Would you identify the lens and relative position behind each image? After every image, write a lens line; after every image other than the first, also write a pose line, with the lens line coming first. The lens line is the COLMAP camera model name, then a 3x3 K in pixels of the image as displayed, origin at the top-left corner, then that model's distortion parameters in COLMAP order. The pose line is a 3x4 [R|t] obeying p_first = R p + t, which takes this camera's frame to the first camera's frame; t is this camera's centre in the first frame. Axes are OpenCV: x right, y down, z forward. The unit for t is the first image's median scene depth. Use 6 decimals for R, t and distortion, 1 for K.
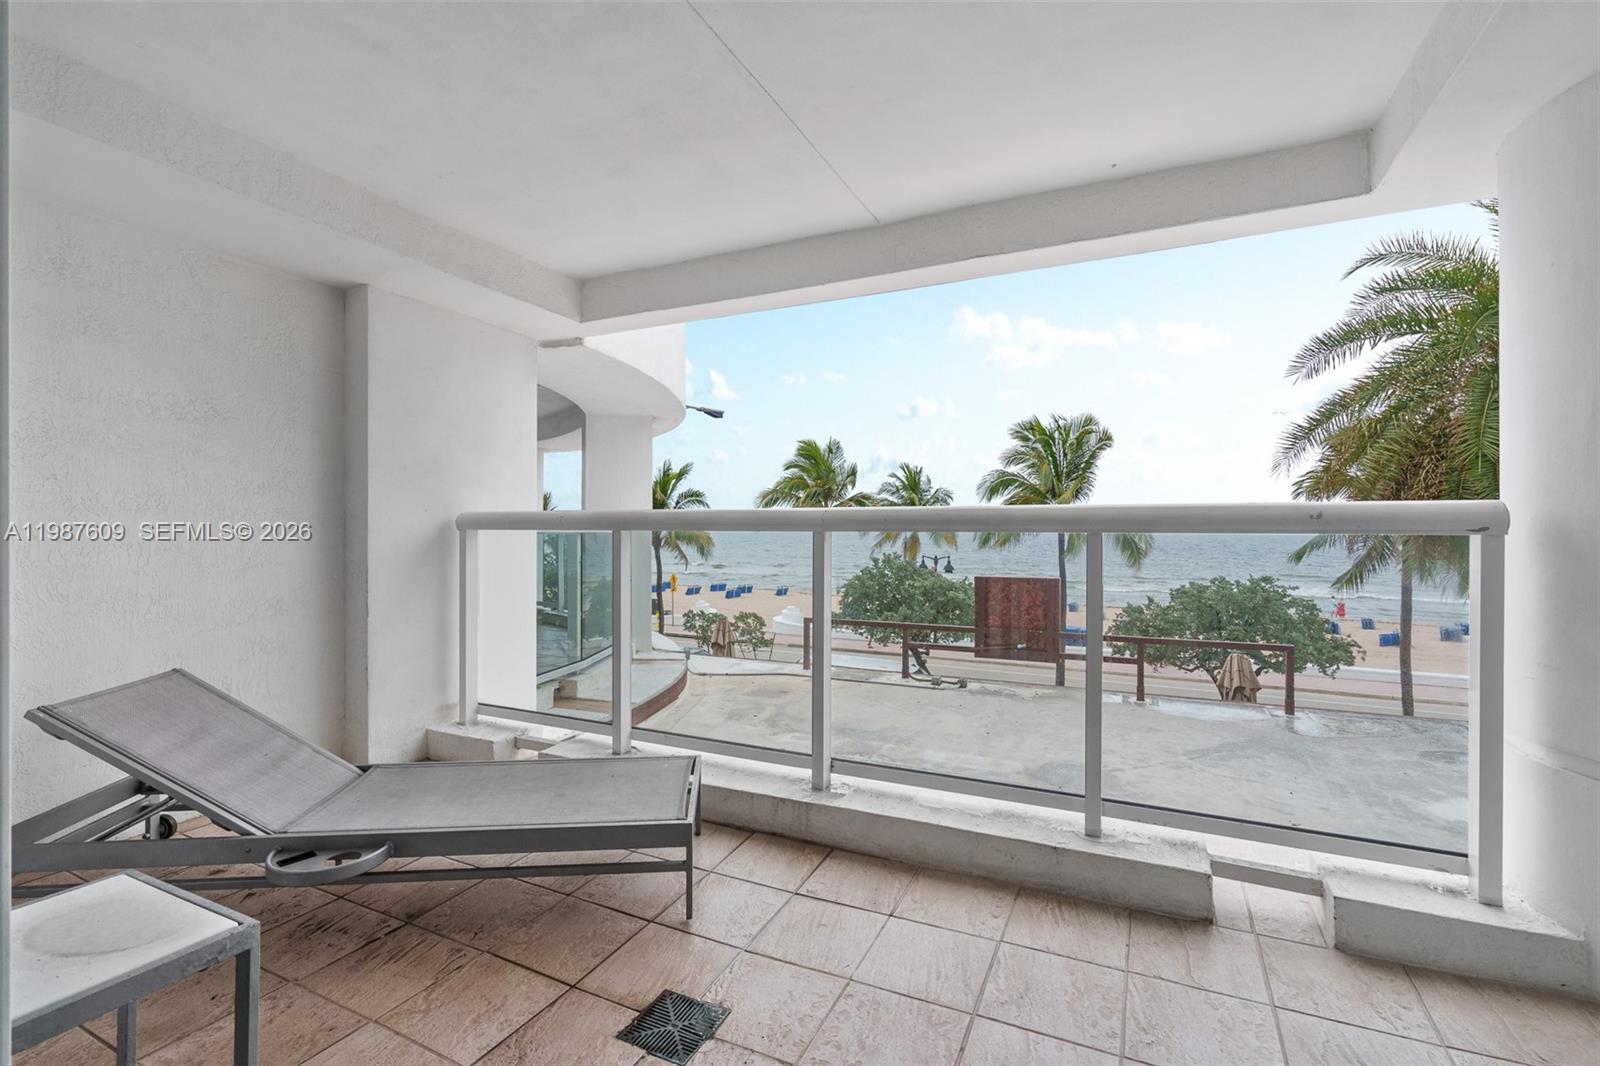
lens RADIAL K [[730.3, 0, 800.0], [0, 730.3, 533.0], [0, 0, 1]] dist [-0.003254, -0.000202]
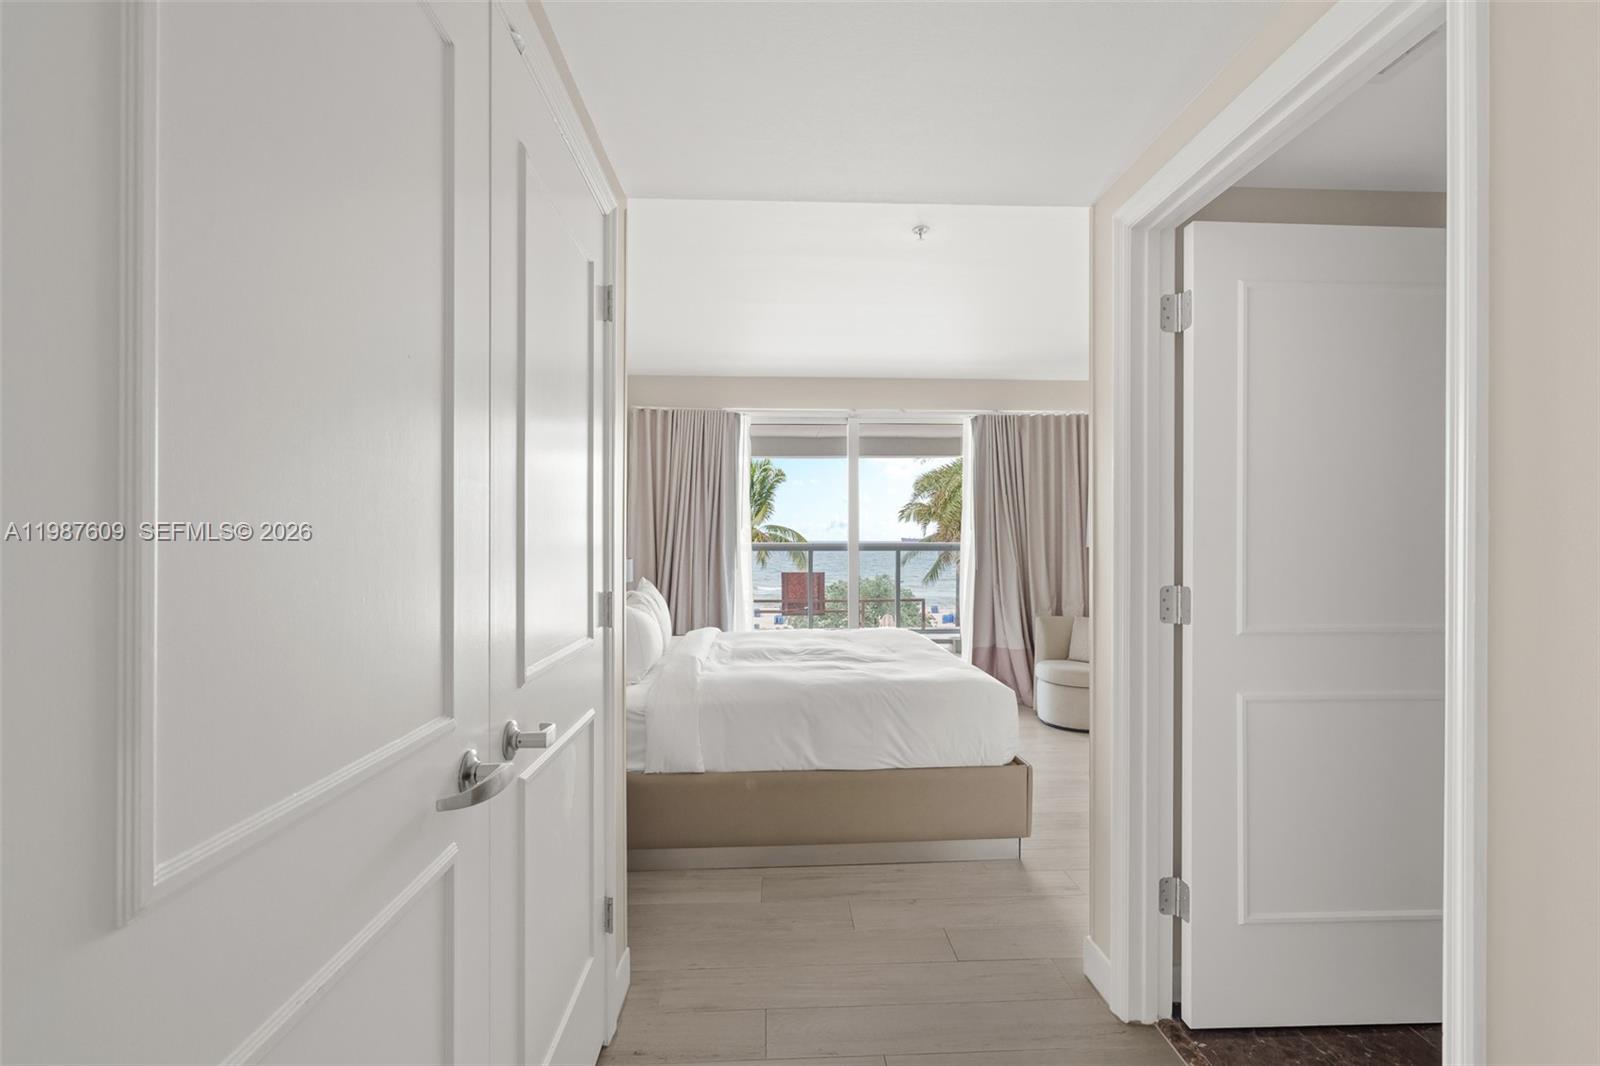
lens RADIAL K [[732.6, 0, 808.2], [0, 732.6, 541.4], [0, 0, 1]] dist [-0.001883, -0.000032]
pose [[0.877565, -0.004520, 0.479437, -0.245785], [0.006756, 0.999973, -0.002940, -0.005603], [-0.479411, 0.005819, 0.877571, -0.267430]]
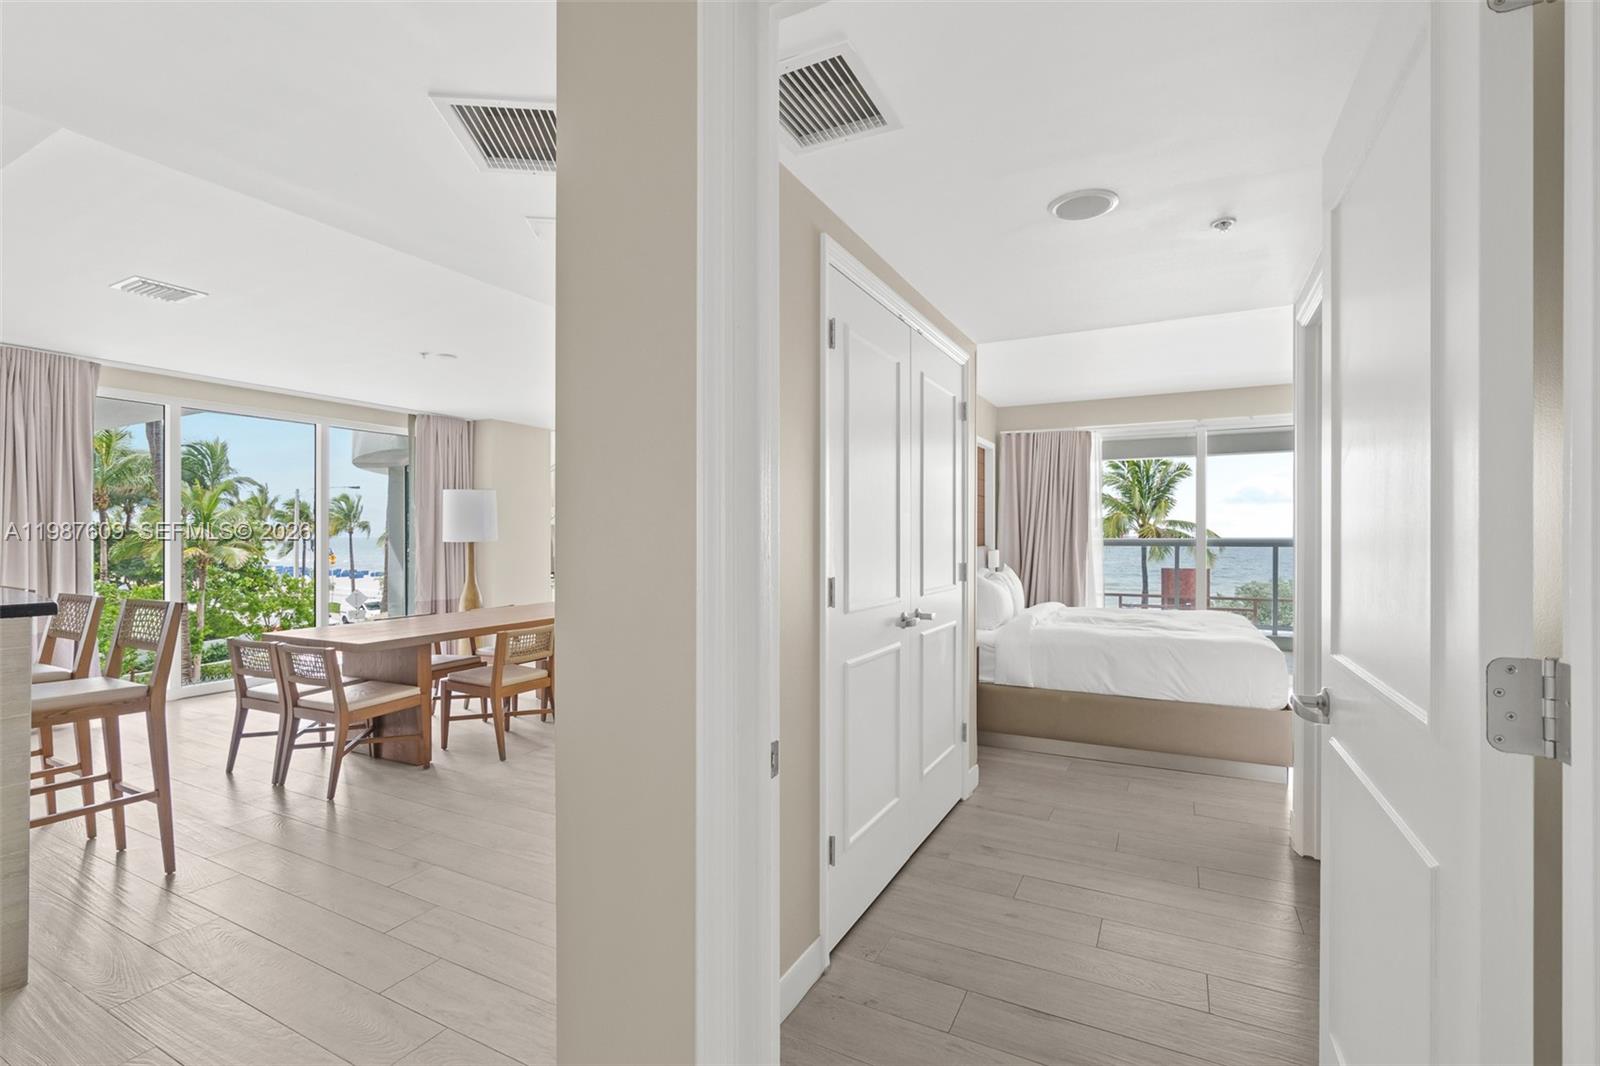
lens RADIAL K [[721.9, 0, 796.2], [0, 721.9, 540.0], [0, 0, 1]] dist [0.000915, -0.000031]
pose [[0.999167, -0.003734, -0.040642, -0.257069], [0.003629, 0.999990, -0.002664, -0.004750], [0.040651, 0.002514, 0.999170, -0.350394]]
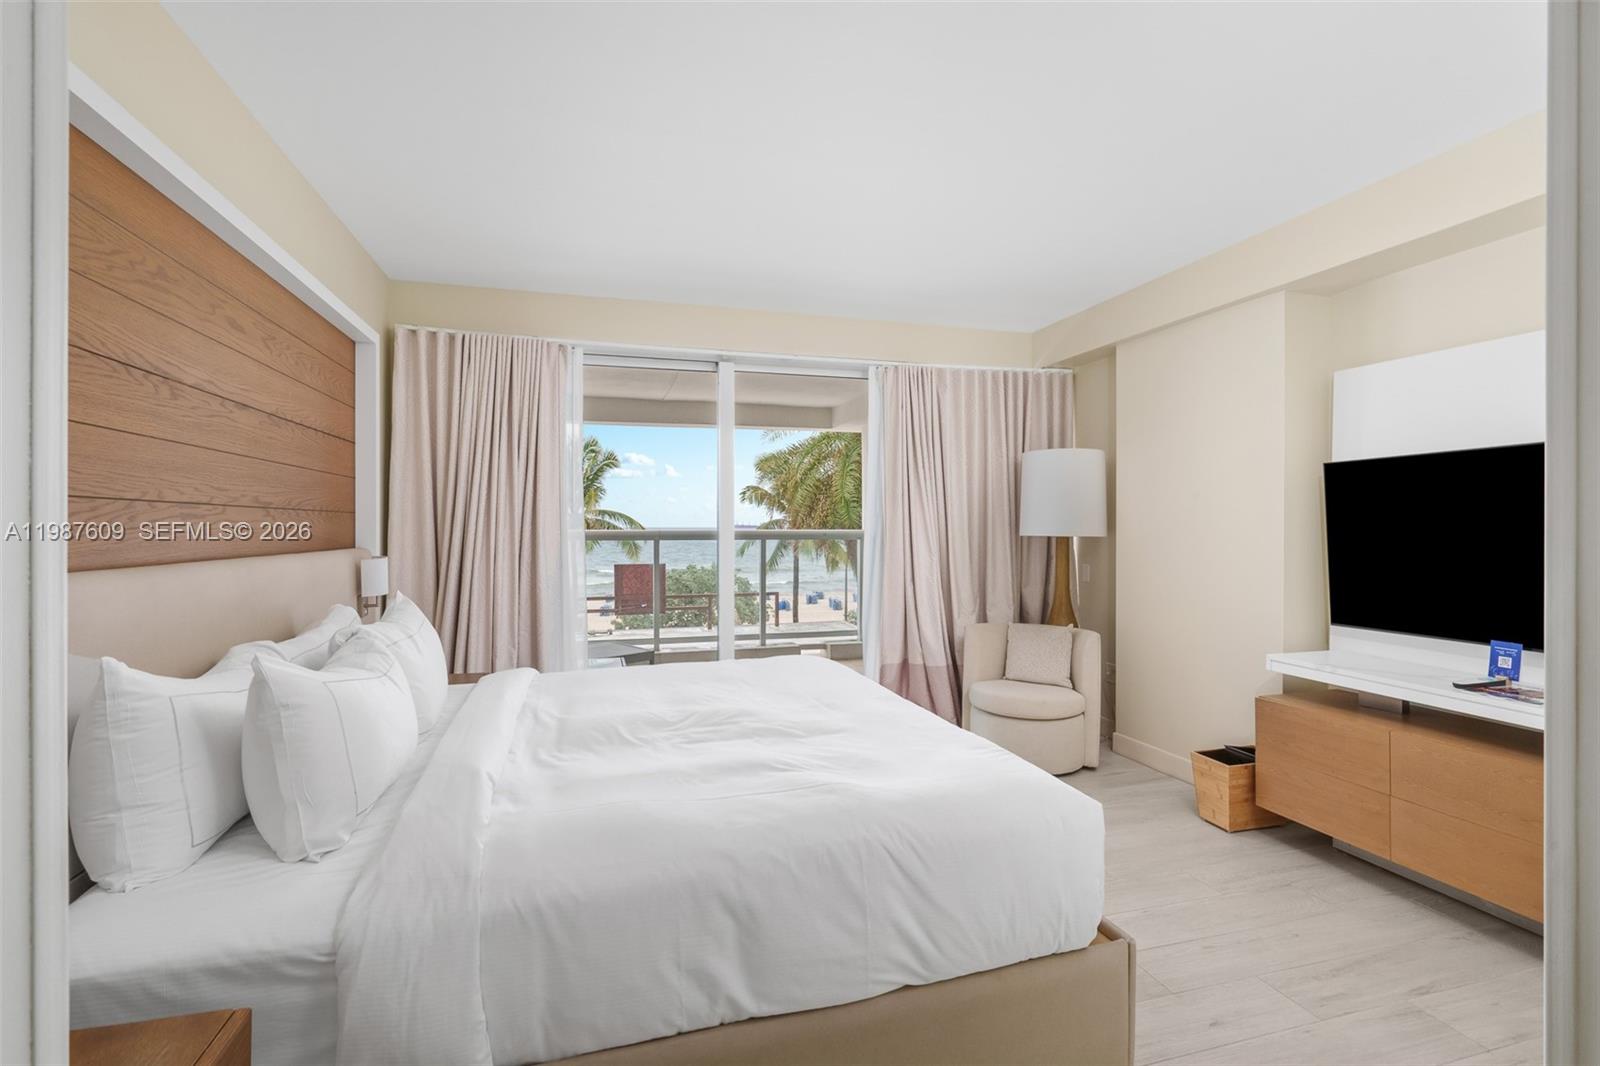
lens RADIAL K [[730.3, 0, 800.0], [0, 730.3, 533.0], [0, 0, 1]] dist [-0.003254, -0.000202]
pose [[0.749977, -0.009506, 0.661395, -0.215952], [0.007551, 0.999955, 0.005811, -0.006121], [-0.661421, 0.000636, 0.750015, -0.194691]]
